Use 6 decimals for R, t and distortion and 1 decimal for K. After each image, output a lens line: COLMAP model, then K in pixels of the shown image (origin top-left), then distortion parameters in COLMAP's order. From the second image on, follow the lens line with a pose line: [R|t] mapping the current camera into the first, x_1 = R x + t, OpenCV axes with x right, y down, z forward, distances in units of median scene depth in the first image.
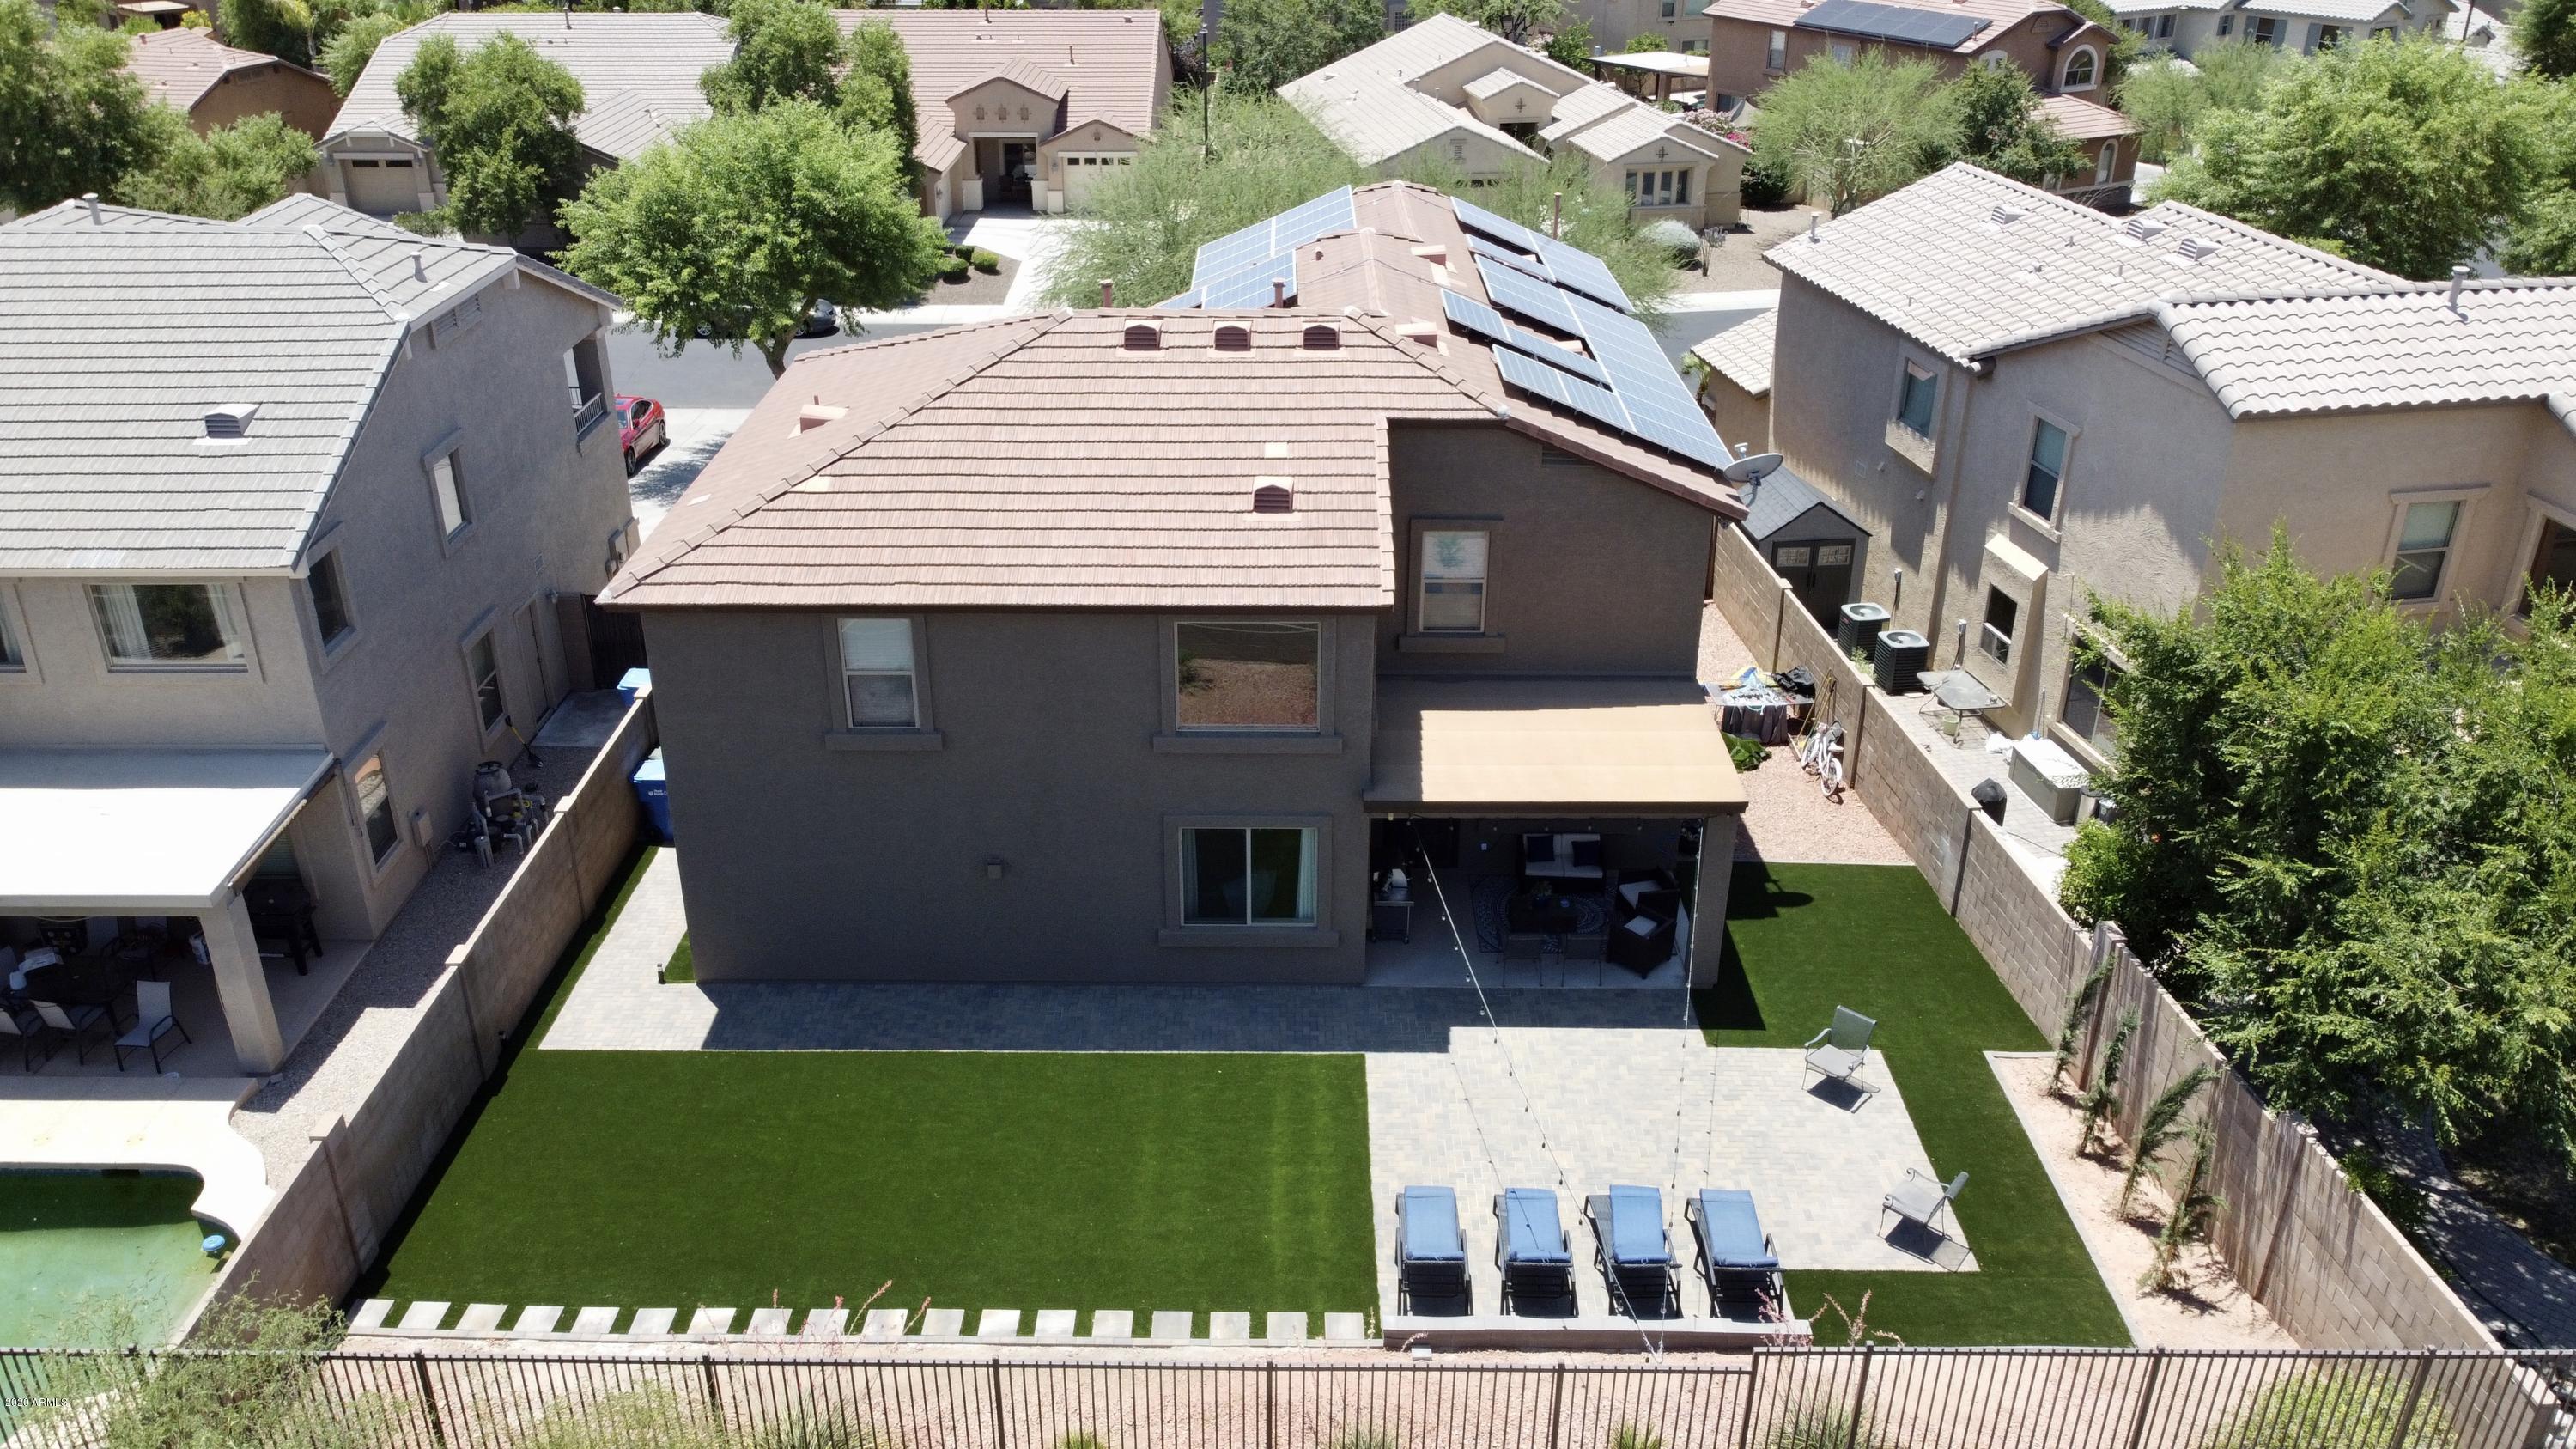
lens RADIAL K [[1887.4, 0, 1252.6], [0, 1887.4, 719.7], [0, 0, 1]] dist [-0.000564, -0.003301]
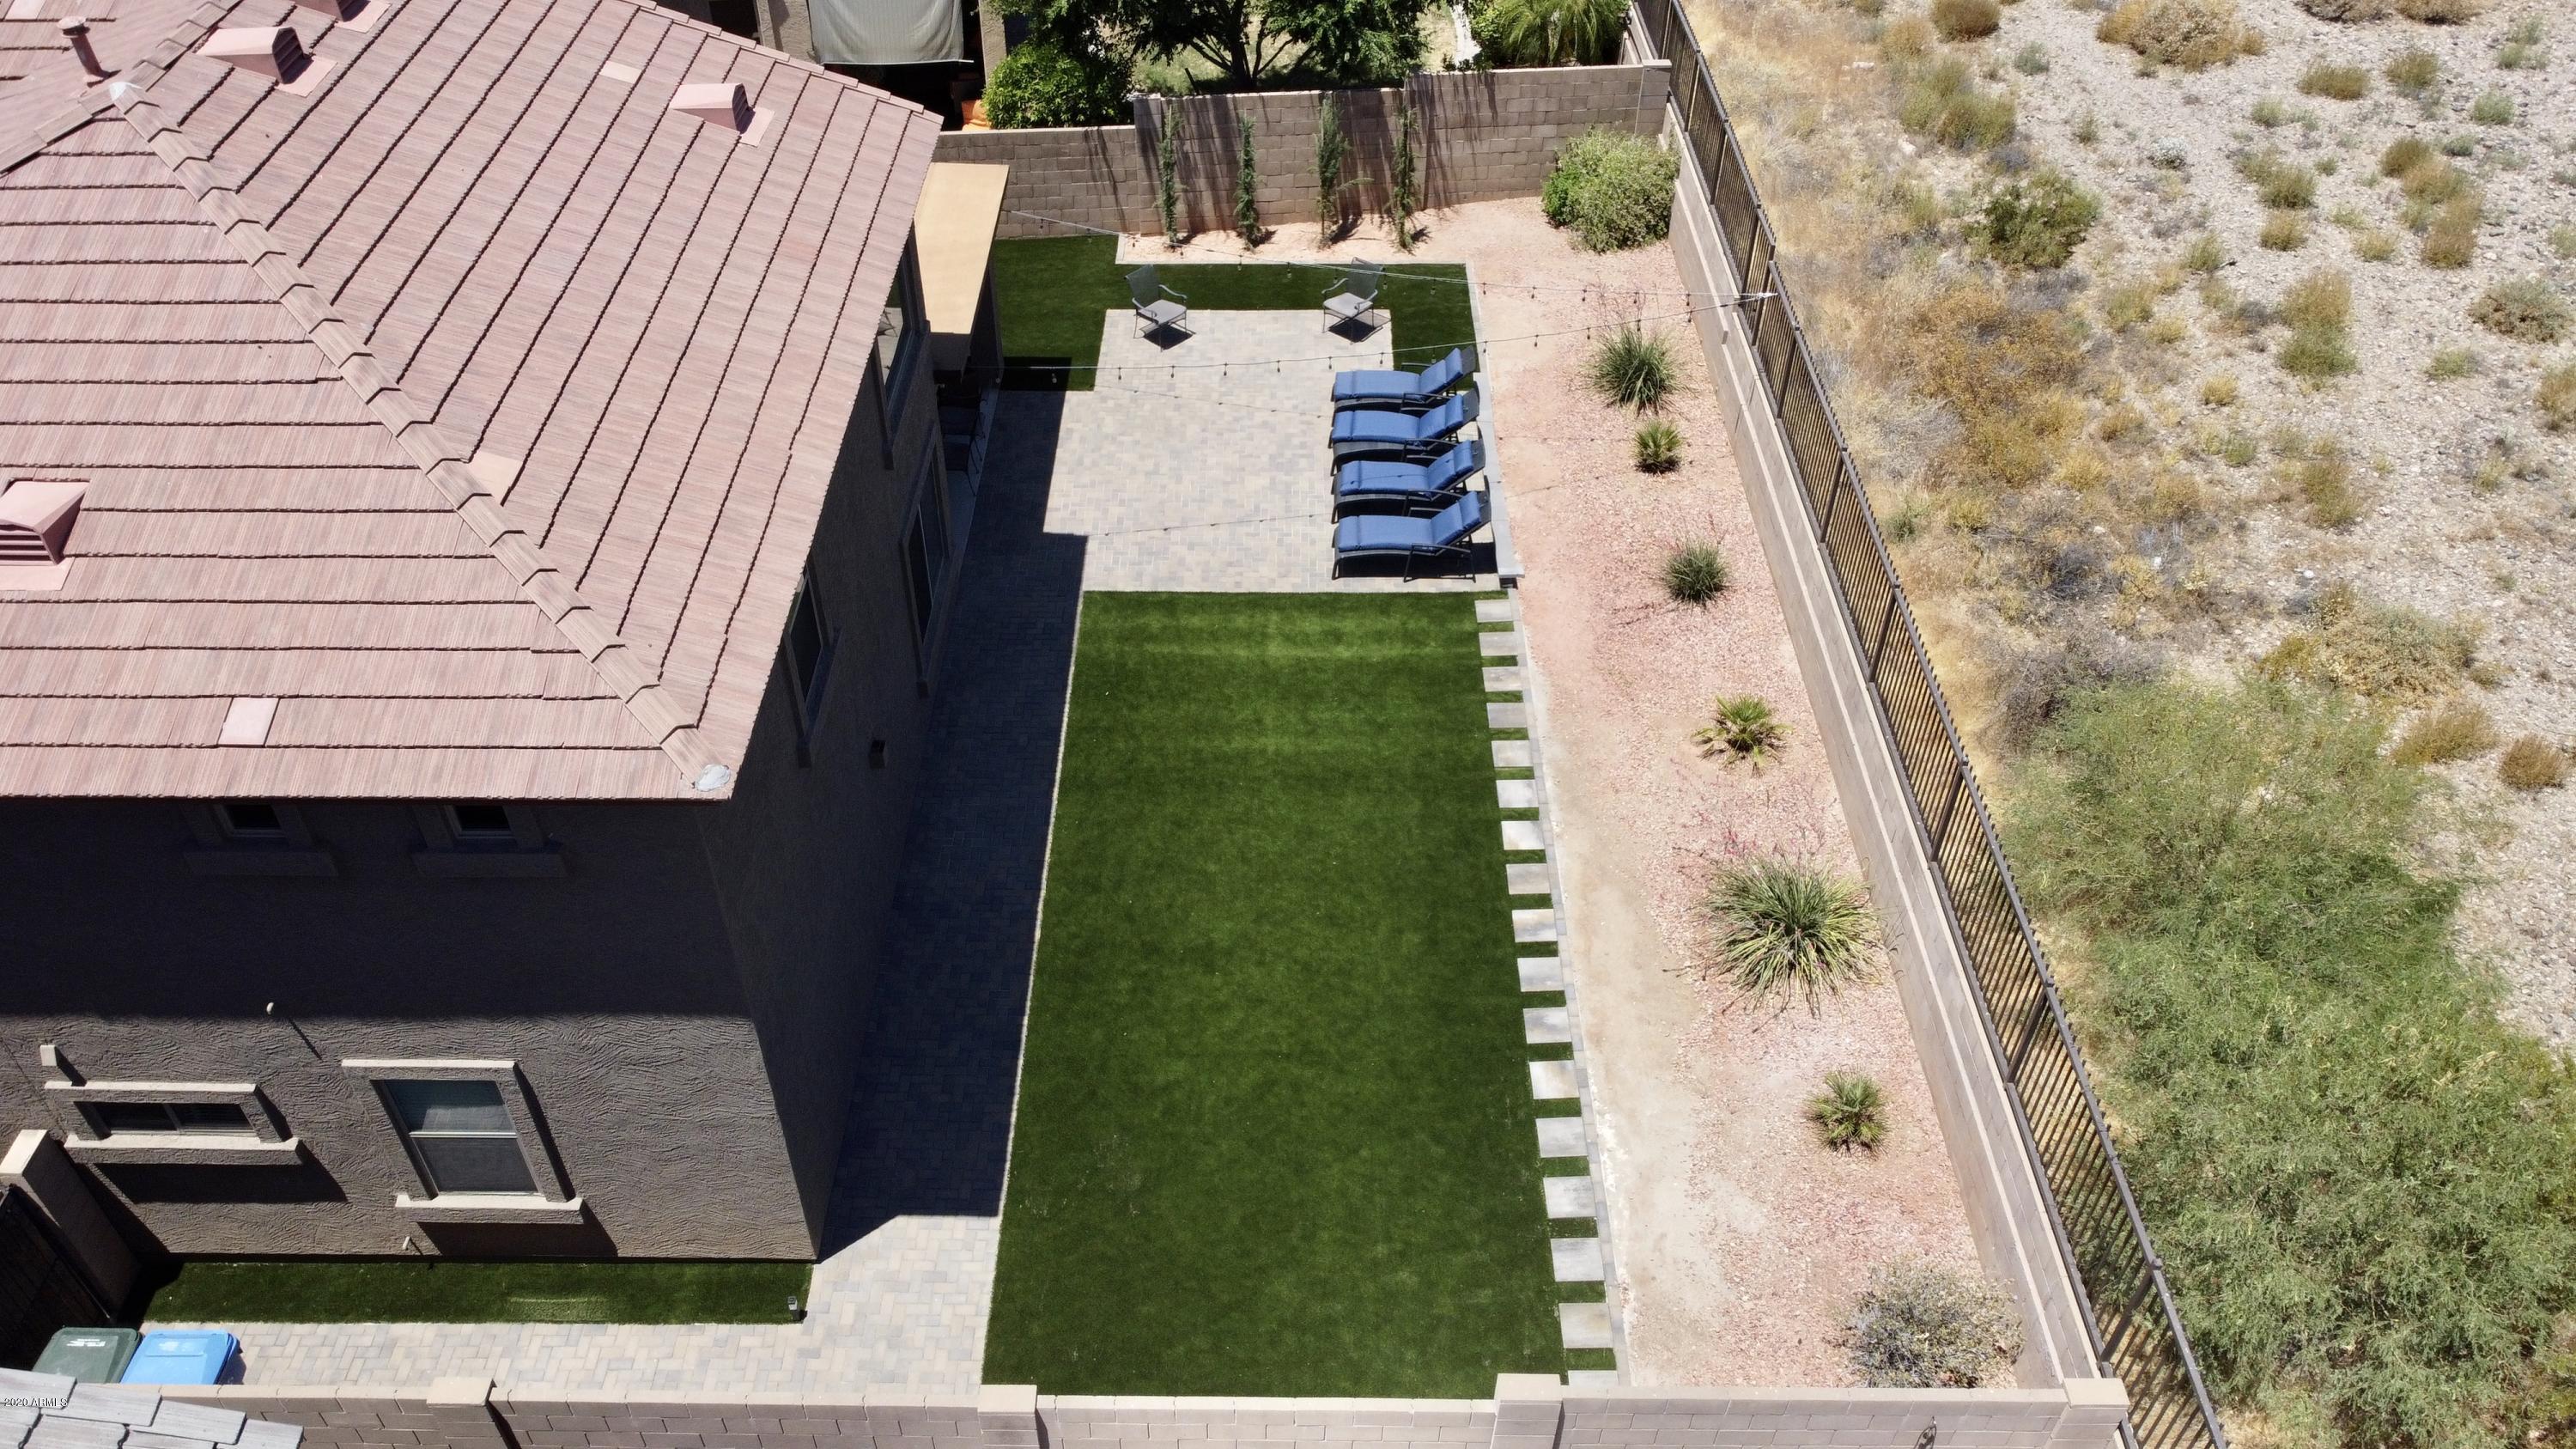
lens RADIAL K [[1887.4, 0, 1252.6], [0, 1887.4, 719.7], [0, 0, 1]] dist [-0.000564, -0.003301]
pose [[0.008142, -0.669603, 0.742675, -0.657242], [0.455178, 0.663776, 0.593477, -0.287225], [-0.890363, 0.333217, 0.310193, 0.648283]]
